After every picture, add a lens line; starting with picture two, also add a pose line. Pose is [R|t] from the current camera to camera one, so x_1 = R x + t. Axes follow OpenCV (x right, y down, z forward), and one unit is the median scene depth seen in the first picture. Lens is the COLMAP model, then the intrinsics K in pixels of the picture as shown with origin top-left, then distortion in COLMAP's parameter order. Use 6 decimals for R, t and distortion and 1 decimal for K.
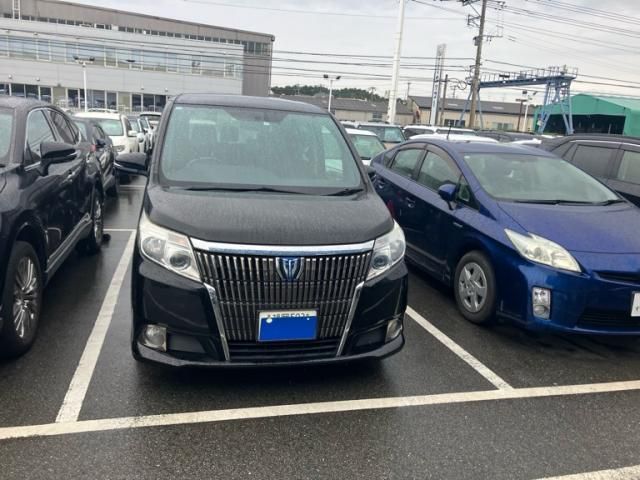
lens RADIAL K [[528.7, 0, 321.3], [0, 528.7, 236.1], [0, 0, 1]] dist [0.013632, -0.003477]
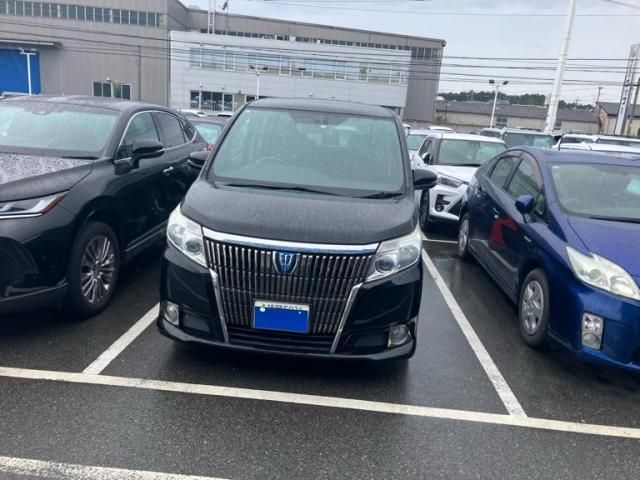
lens RADIAL K [[528.7, 0, 325.3], [0, 528.7, 243.8], [0, 0, 1]] dist [0.013632, -0.003477]
pose [[0.953641, 0.078781, -0.290452, 0.239002], [-0.078067, 0.996849, 0.014063, 0.002167], [0.290644, 0.009264, 0.956786, 0.012128]]
